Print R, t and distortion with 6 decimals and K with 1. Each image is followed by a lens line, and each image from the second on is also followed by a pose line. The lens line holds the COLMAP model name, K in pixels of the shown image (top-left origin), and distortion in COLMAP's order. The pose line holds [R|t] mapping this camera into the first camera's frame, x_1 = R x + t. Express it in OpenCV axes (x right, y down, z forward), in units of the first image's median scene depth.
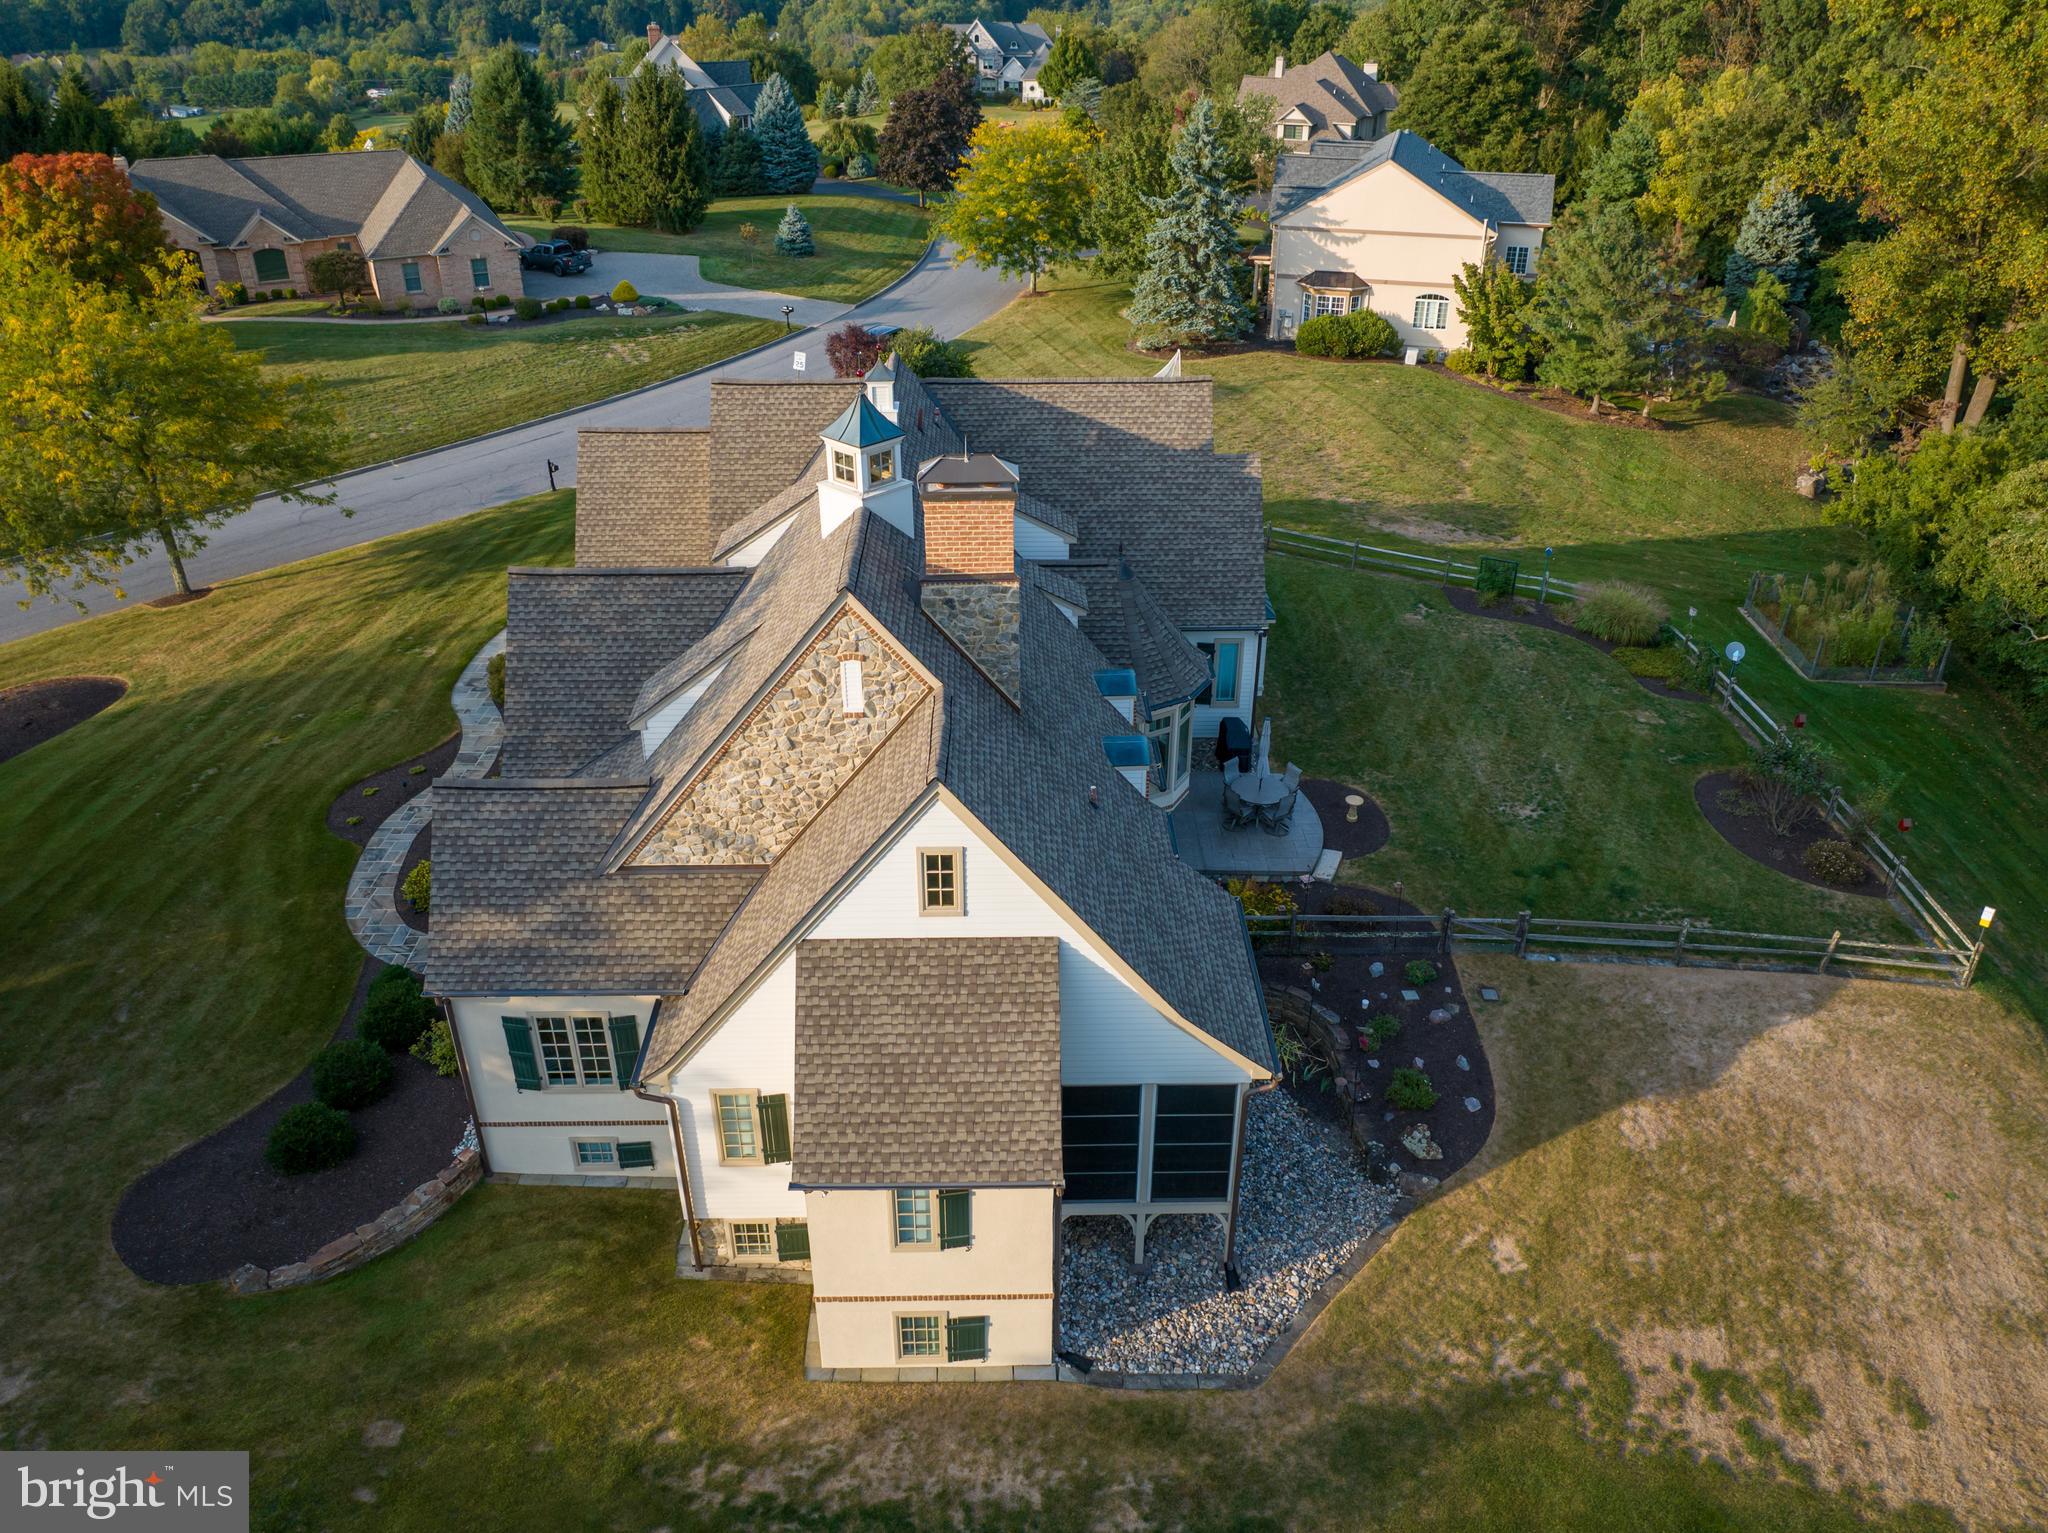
lens RADIAL K [[1547.4, 0, 1020.5], [0, 1547.4, 784.7], [0, 0, 1]] dist [-0.048373, 0.008229]
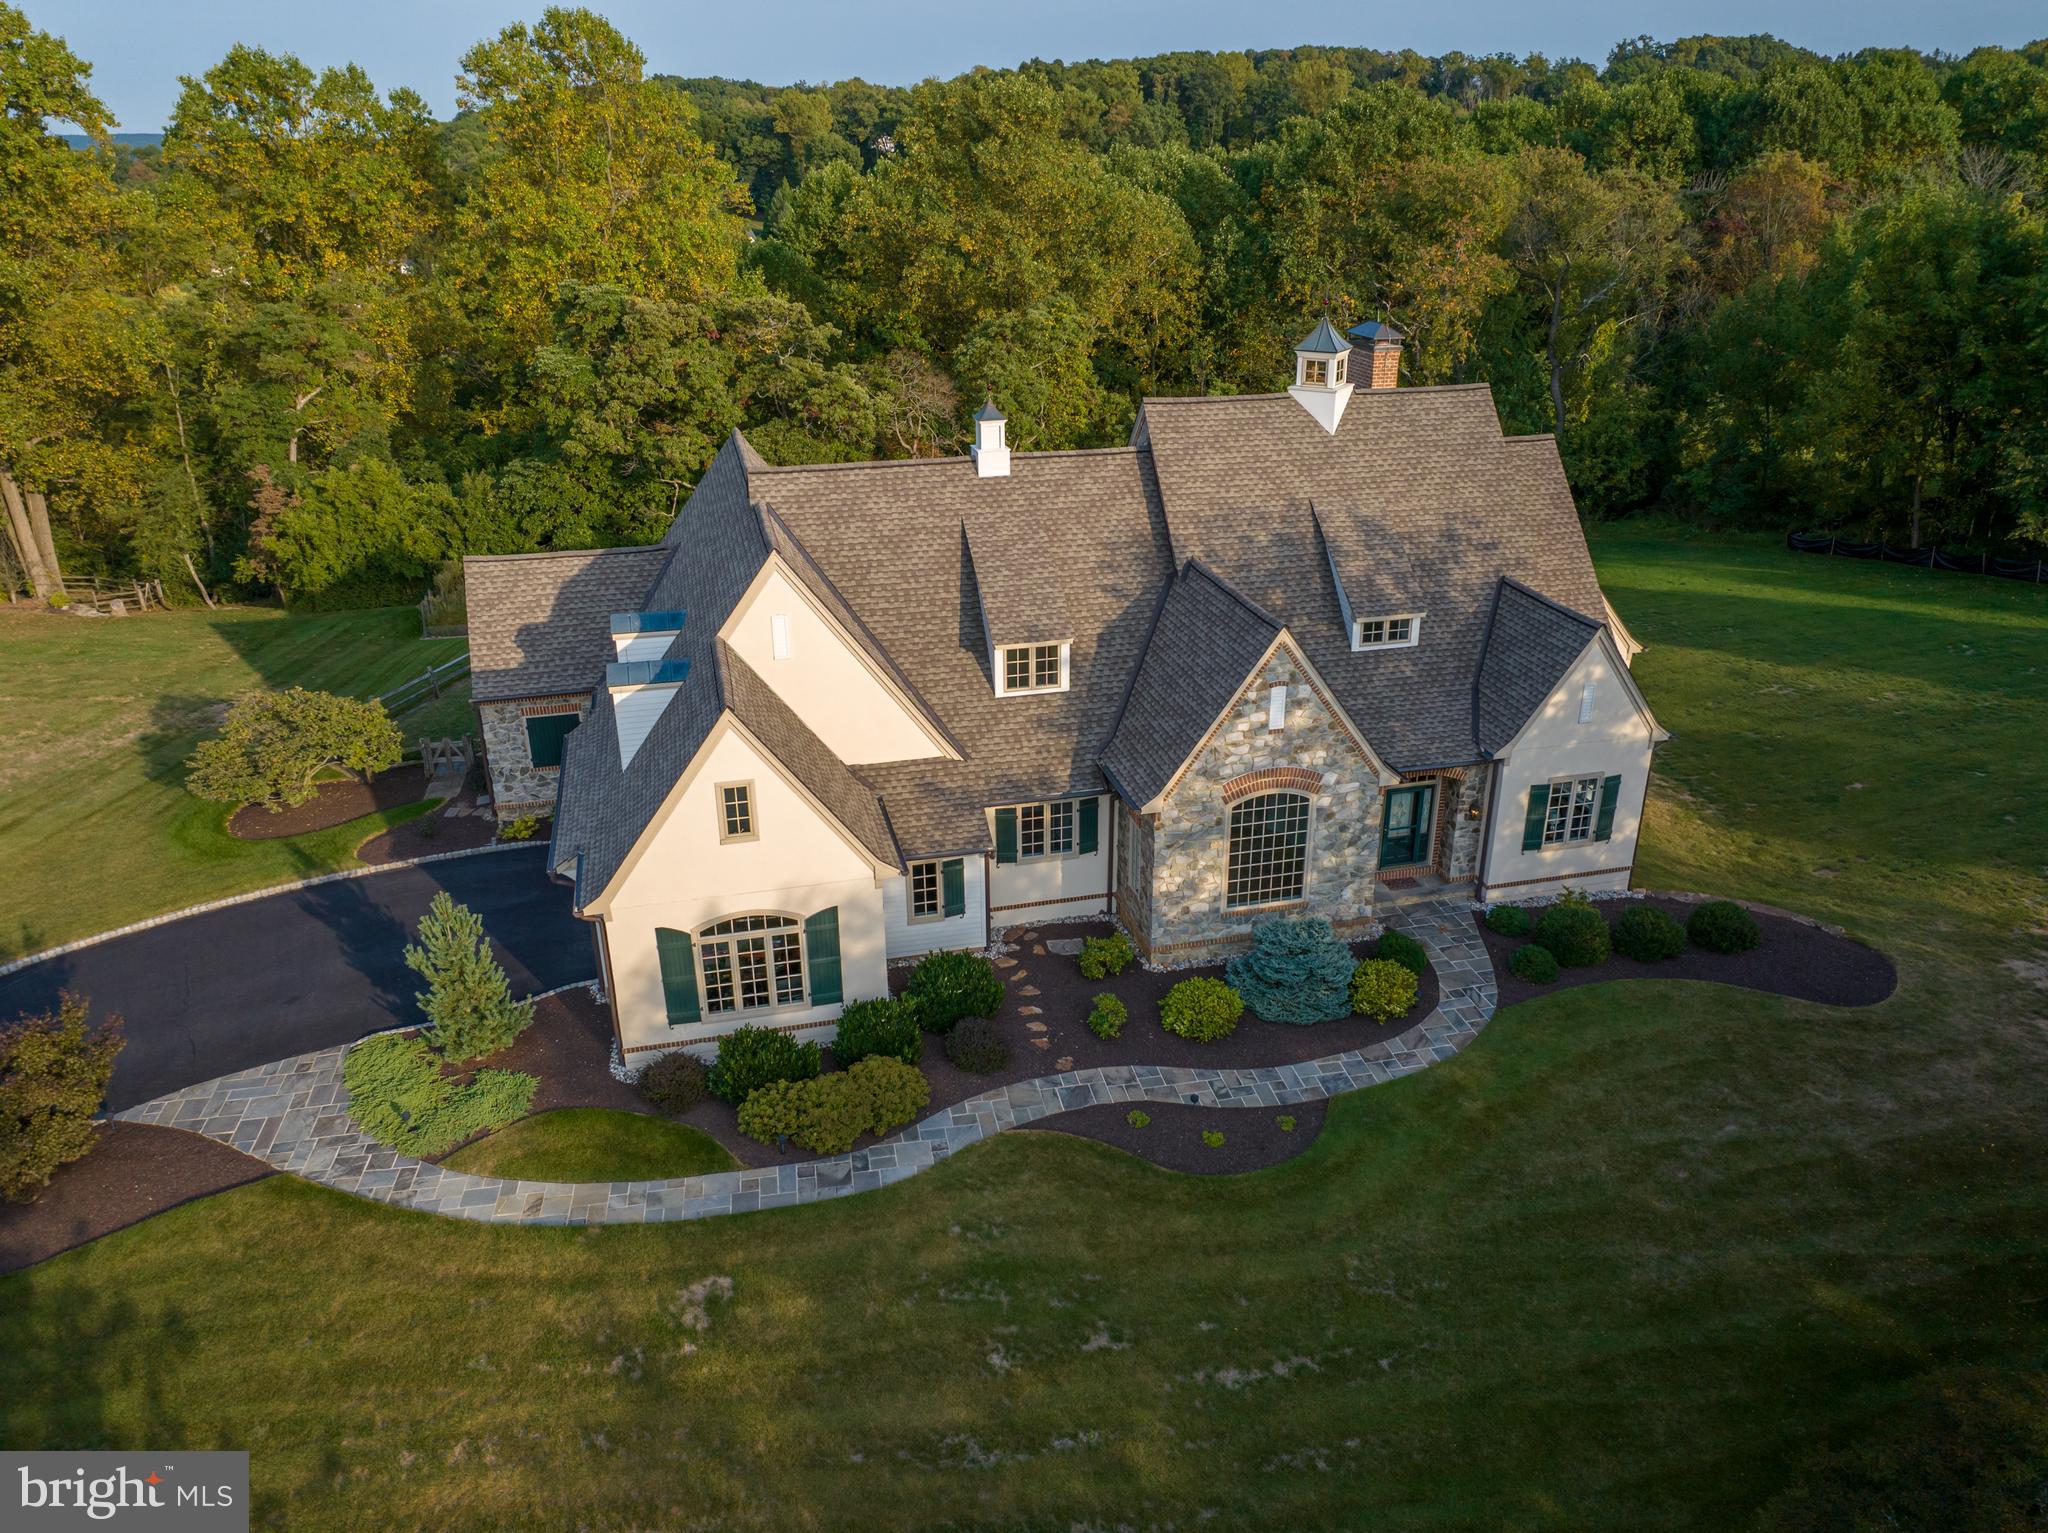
lens RADIAL K [[1439.6, 0, 1034.8], [0, 1439.6, 760.9], [0, 0, 1]] dist [-0.044127, 0.006283]
pose [[-0.227688, -0.394051, 0.890439, -1.305046], [0.490700, 0.743422, 0.454464, -0.649986], [-0.841054, 0.540414, 0.024092, 1.376683]]
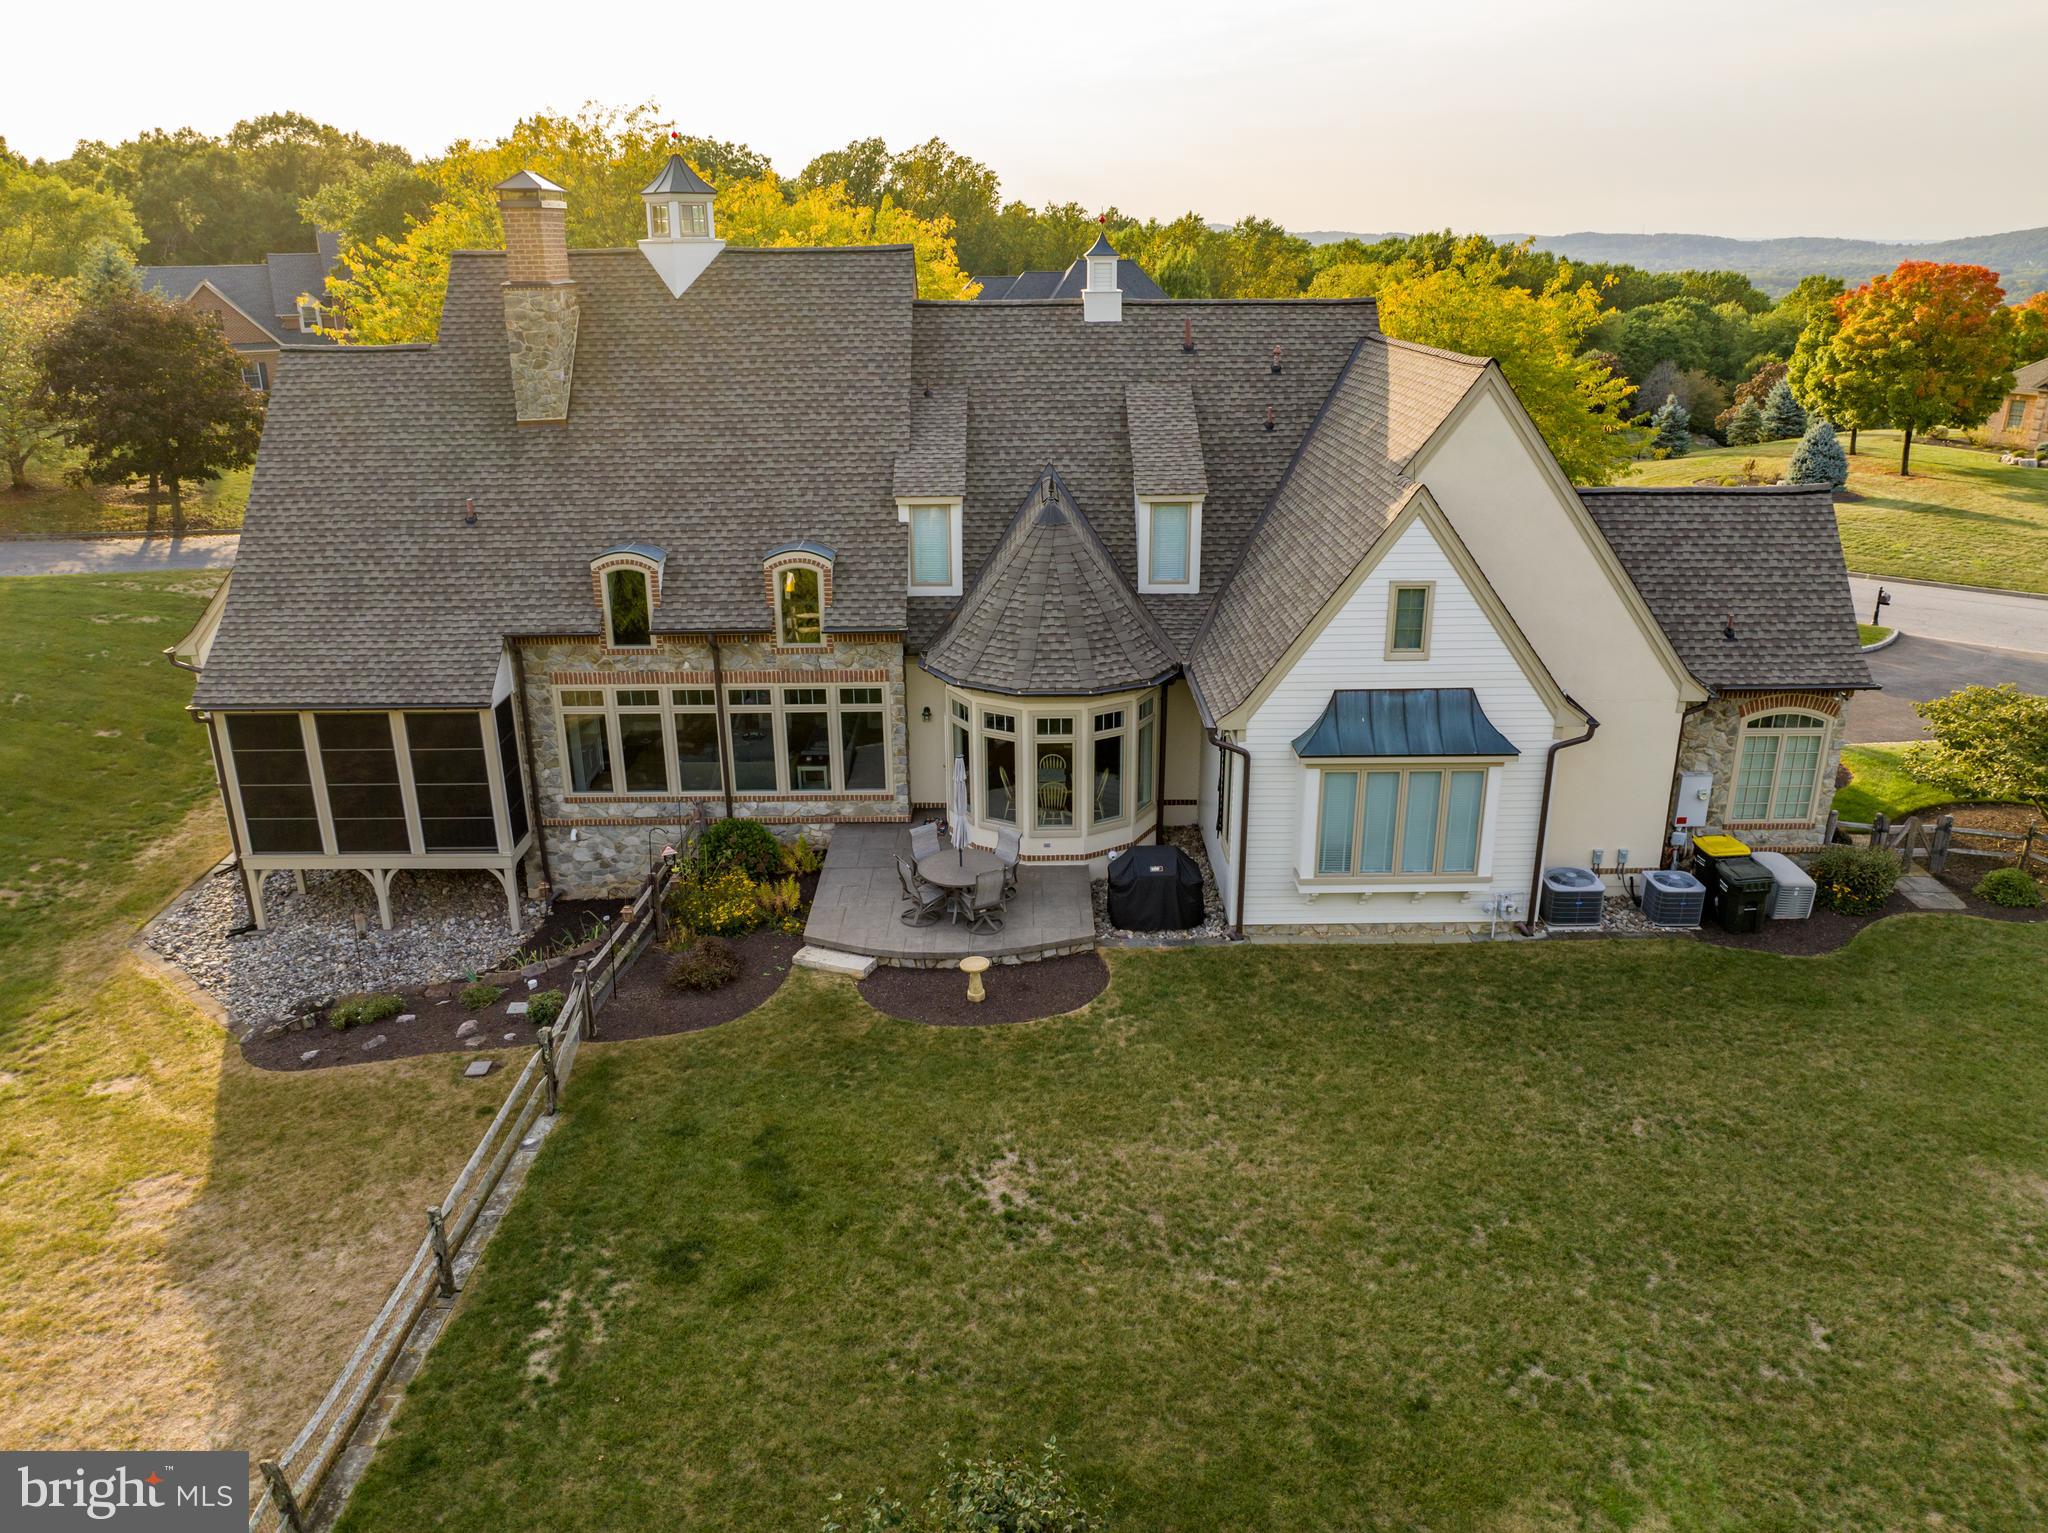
lens RADIAL K [[1439.6, 0, 1040.8], [0, 1439.6, 758.8], [0, 0, 1]] dist [-0.044127, 0.006283]
pose [[-0.000308, 0.337533, -0.941314, 0.991234], [-0.493687, 0.818552, 0.293676, -0.320963], [0.869639, 0.464805, 0.166384, 1.240183]]
